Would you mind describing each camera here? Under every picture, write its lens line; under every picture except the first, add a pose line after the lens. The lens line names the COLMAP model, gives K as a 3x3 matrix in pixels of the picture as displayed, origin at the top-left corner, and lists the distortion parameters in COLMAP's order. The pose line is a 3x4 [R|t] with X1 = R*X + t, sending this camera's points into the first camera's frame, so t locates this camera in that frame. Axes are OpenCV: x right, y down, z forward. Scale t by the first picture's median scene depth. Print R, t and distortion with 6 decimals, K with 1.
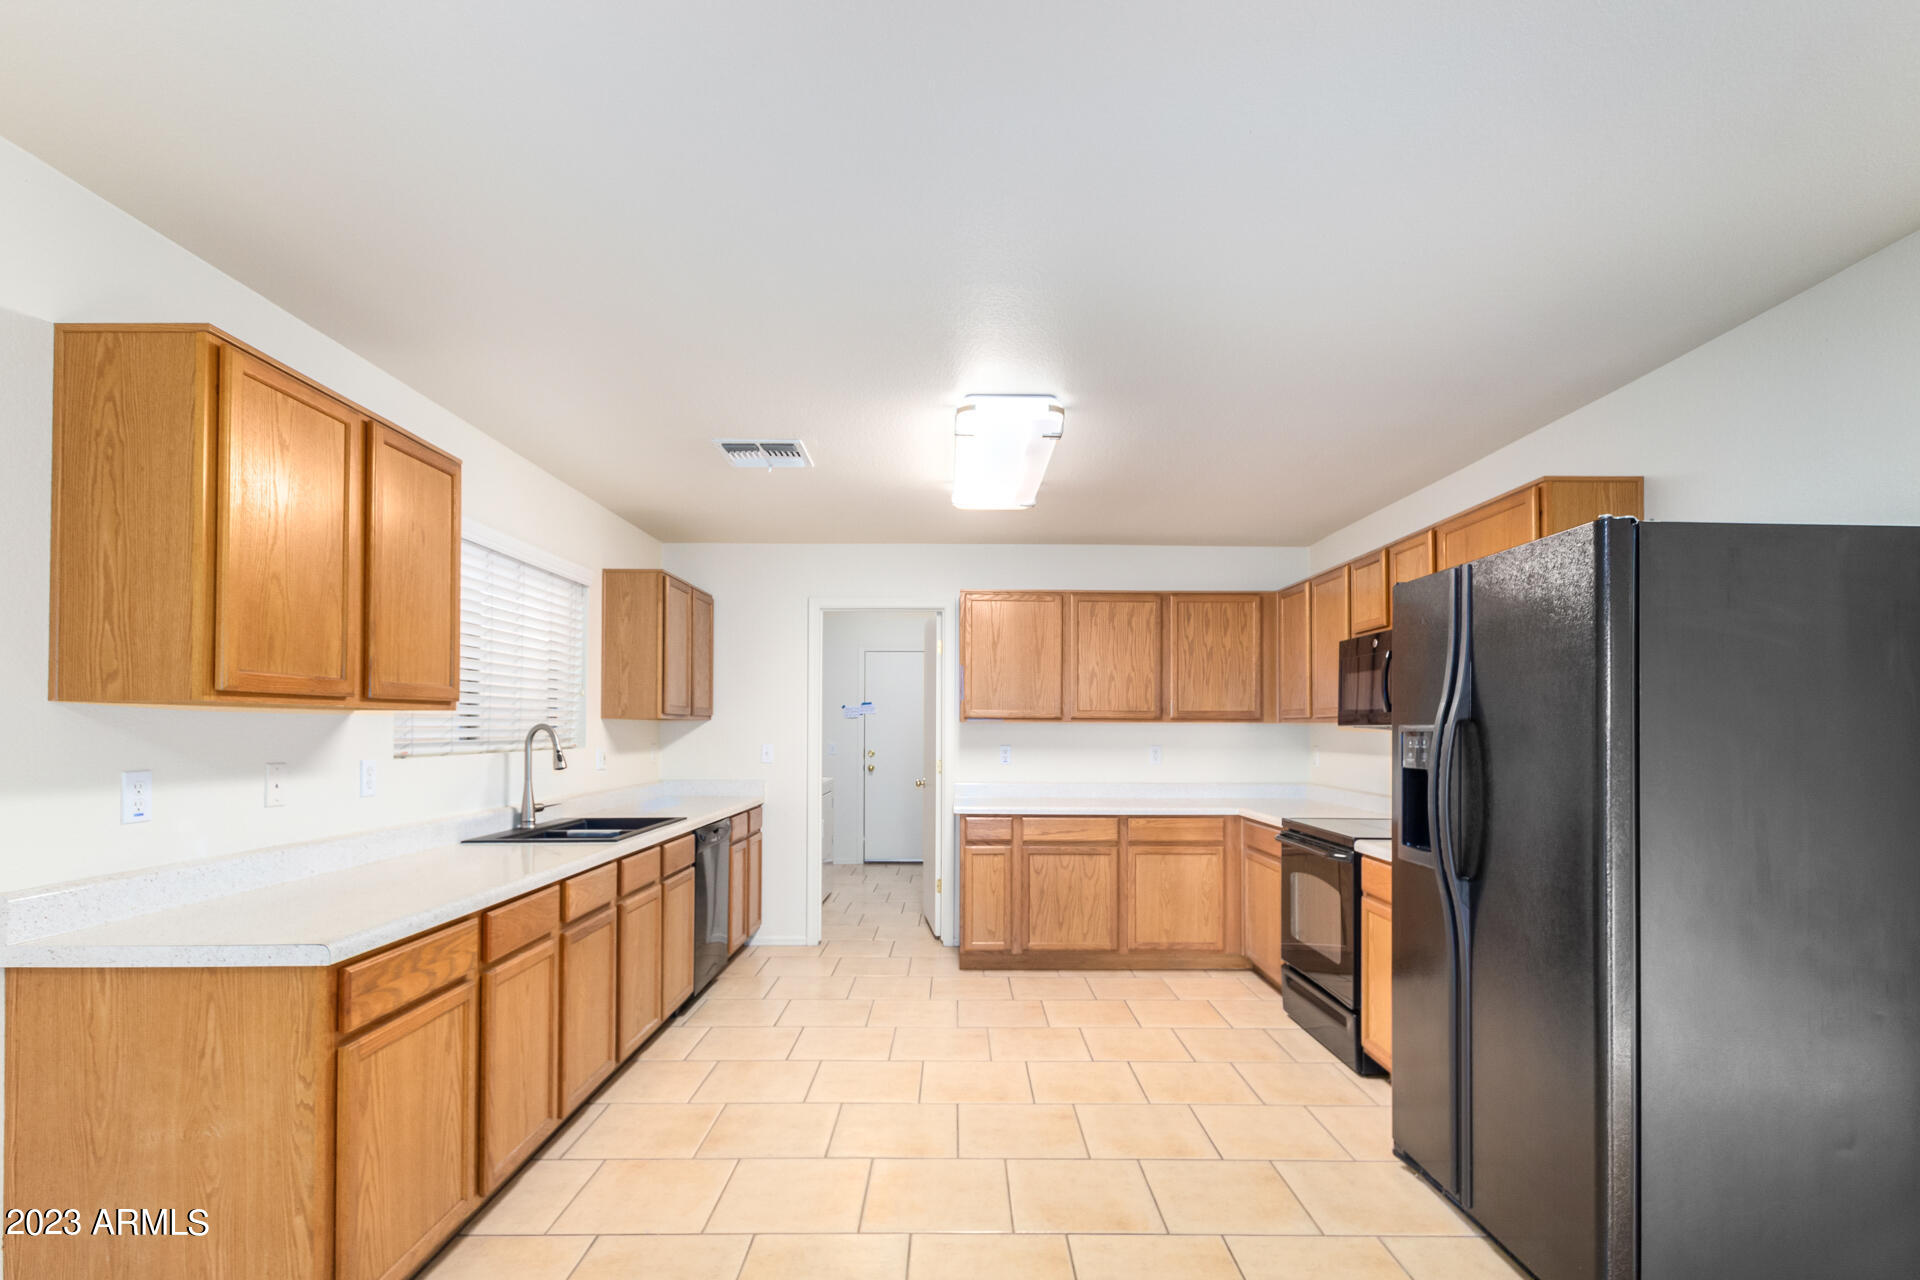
lens RADIAL K [[906.2, 0, 965.5], [0, 906.2, 704.4], [0, 0, 1]] dist [-0.001365, -0.000399]
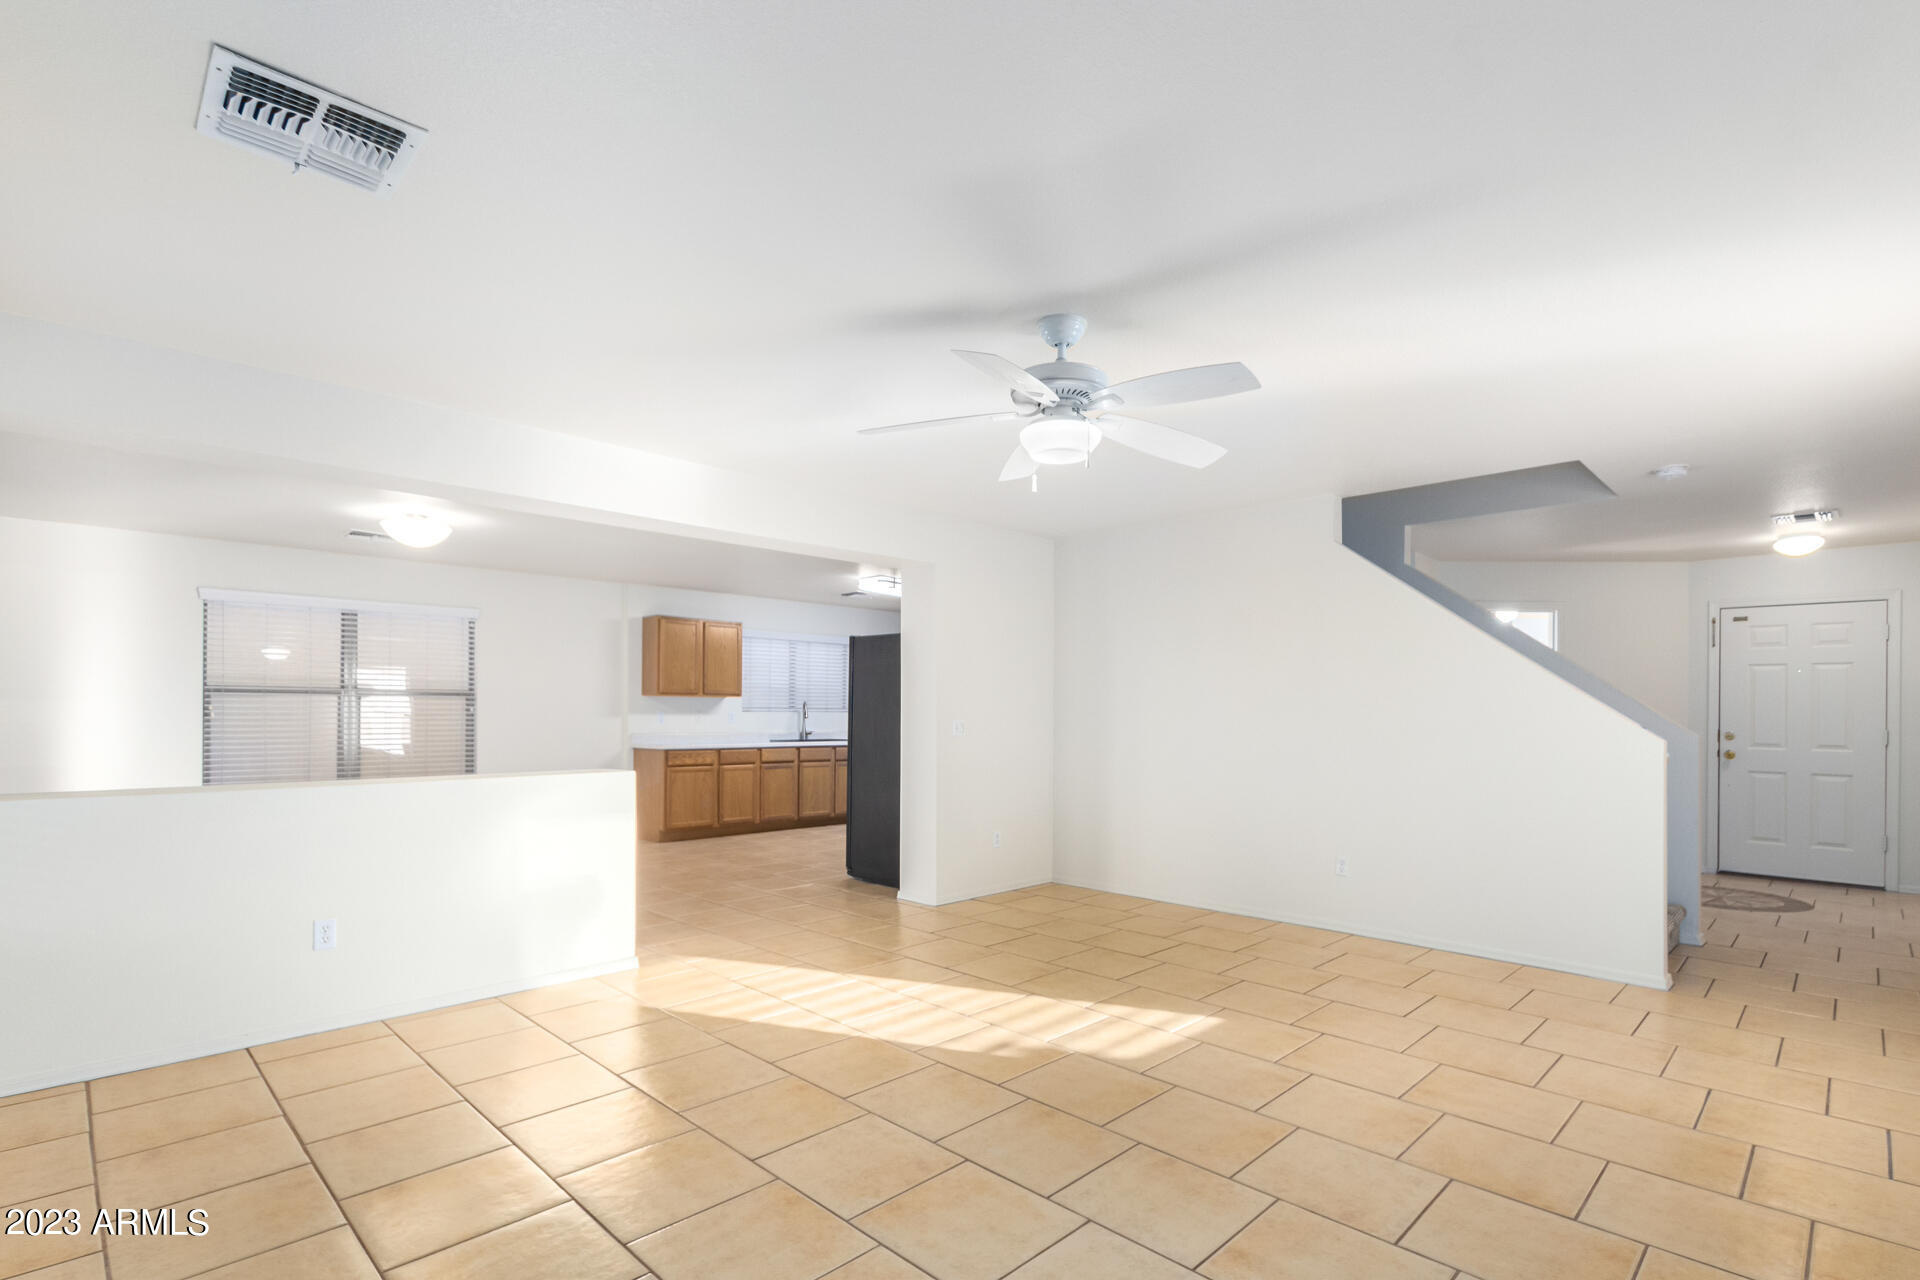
lens RADIAL K [[866.7, 0, 949.0], [0, 866.7, 714.4], [0, 0, 1]] dist [0.001571, 0.000158]
pose [[0.684891, -0.000515, -0.728645, 1.302003], [0.016087, 0.999767, 0.014415, 0.021515], [0.728468, -0.021594, 0.684740, -0.366928]]
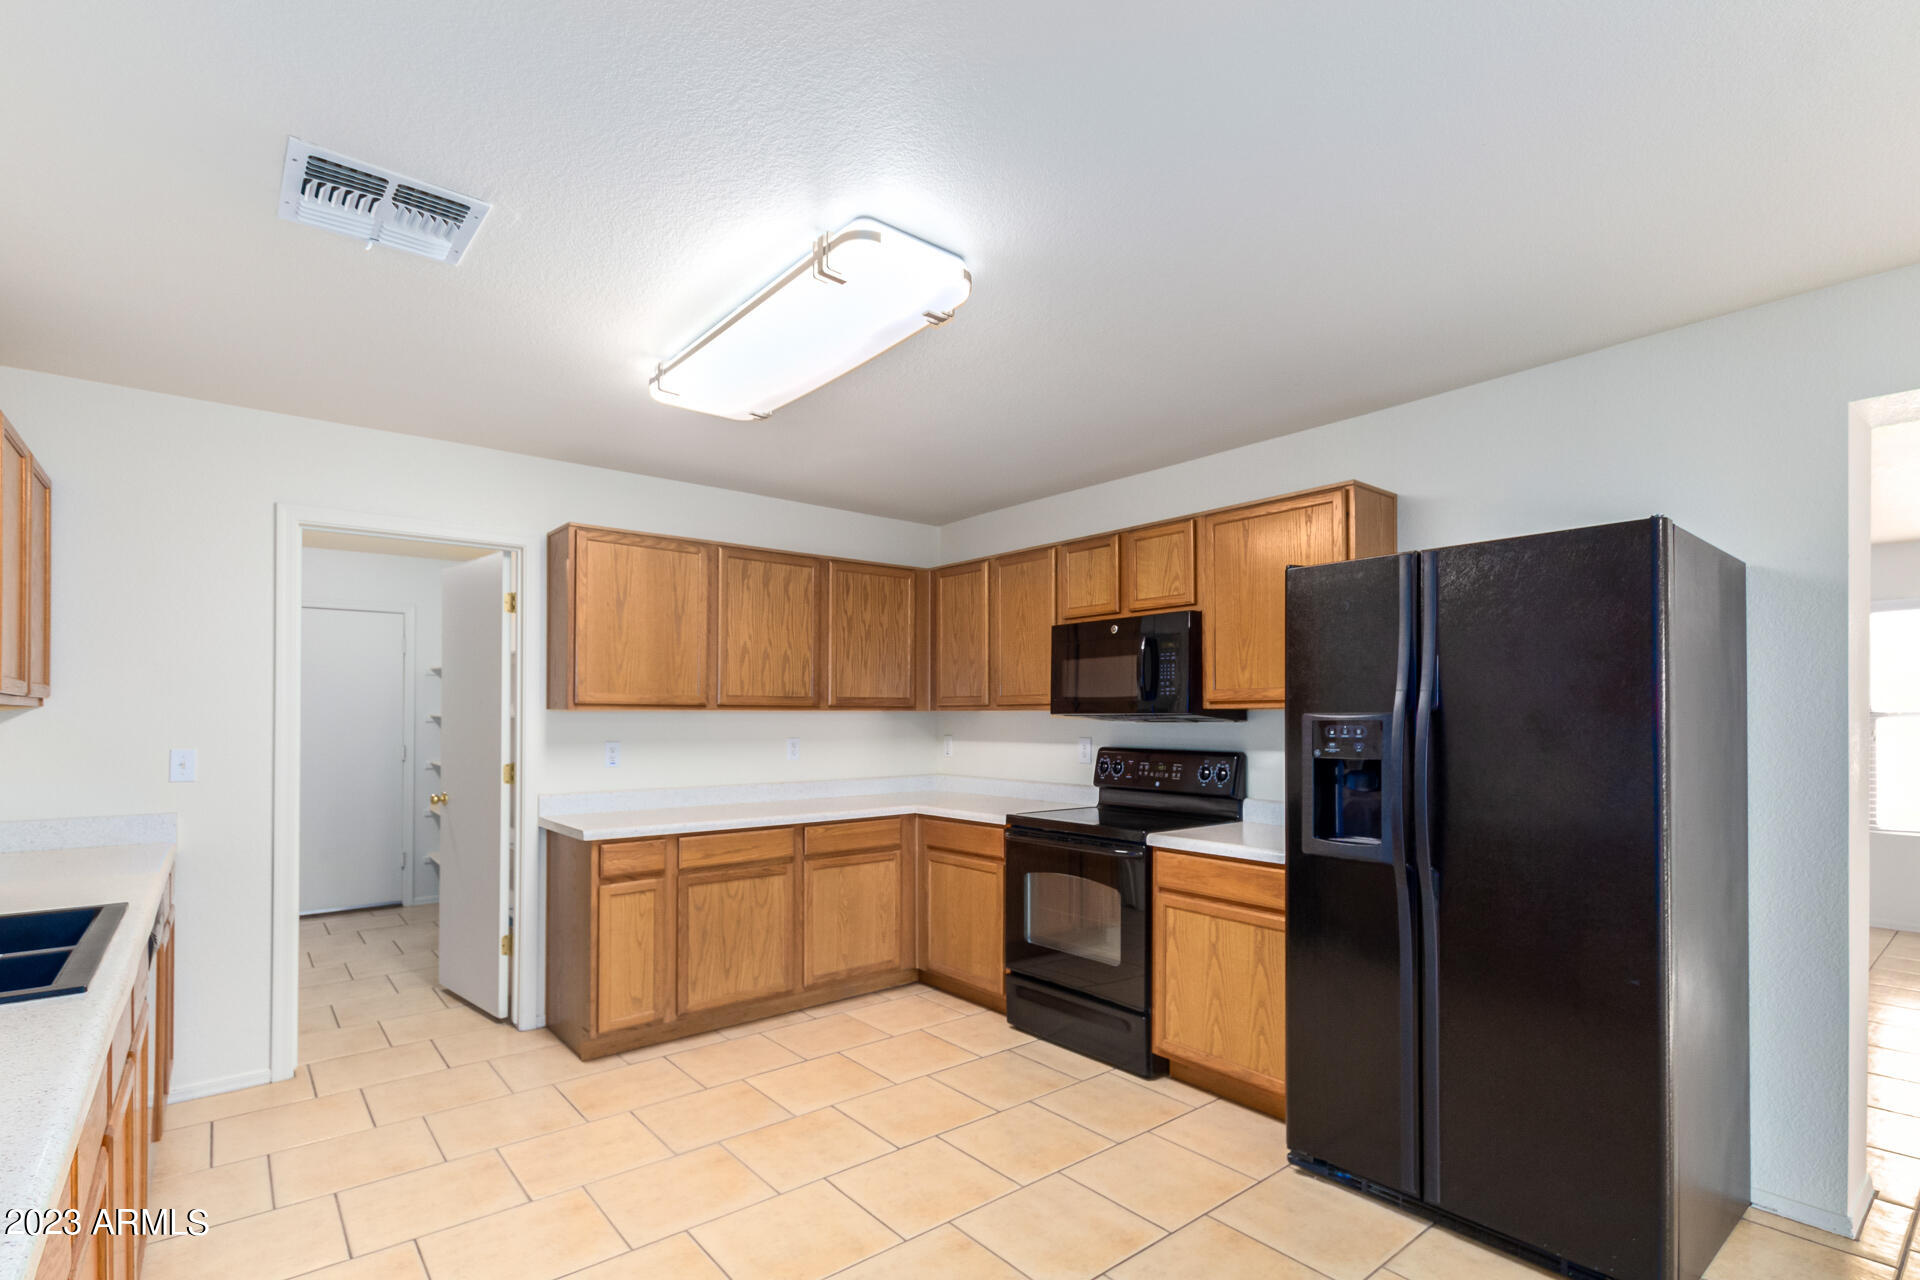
lens RADIAL K [[897.9, 0, 971.7], [0, 897.9, 704.8], [0, 0, 1]] dist [0.003442, 0.000311]
pose [[0.770029, 0.003136, 0.638002, -0.224827], [-0.012012, 0.999882, 0.009583, 0.004924], [-0.637896, -0.015043, 0.769975, 0.279561]]
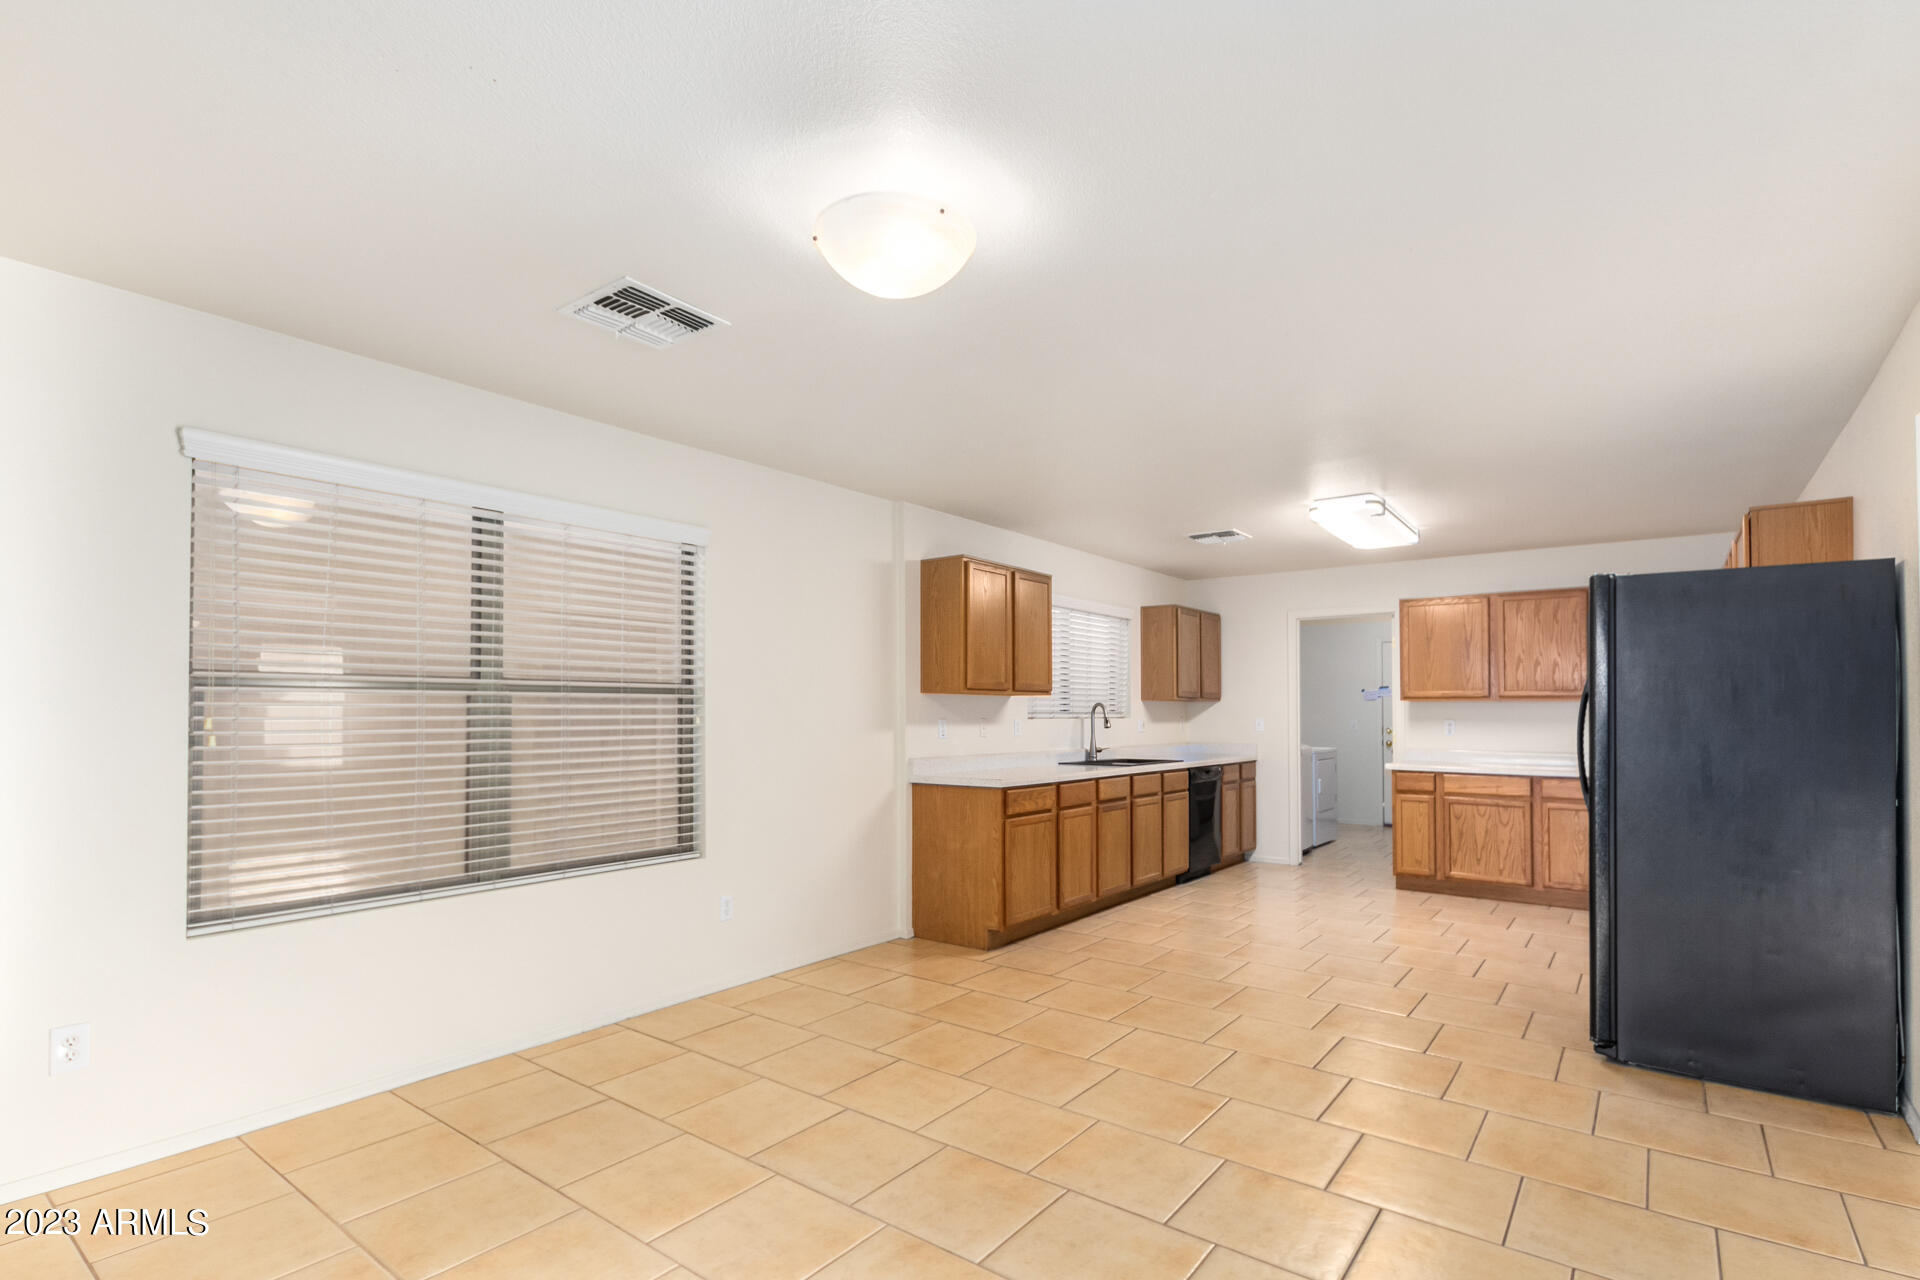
lens RADIAL K [[906.2, 0, 965.5], [0, 906.2, 704.4], [0, 0, 1]] dist [-0.001365, -0.000399]
pose [[0.791929, -0.005916, -0.610585, 0.313308], [0.015038, 0.999839, 0.009817, 0.002314], [0.610428, -0.016957, 0.791890, -0.436586]]
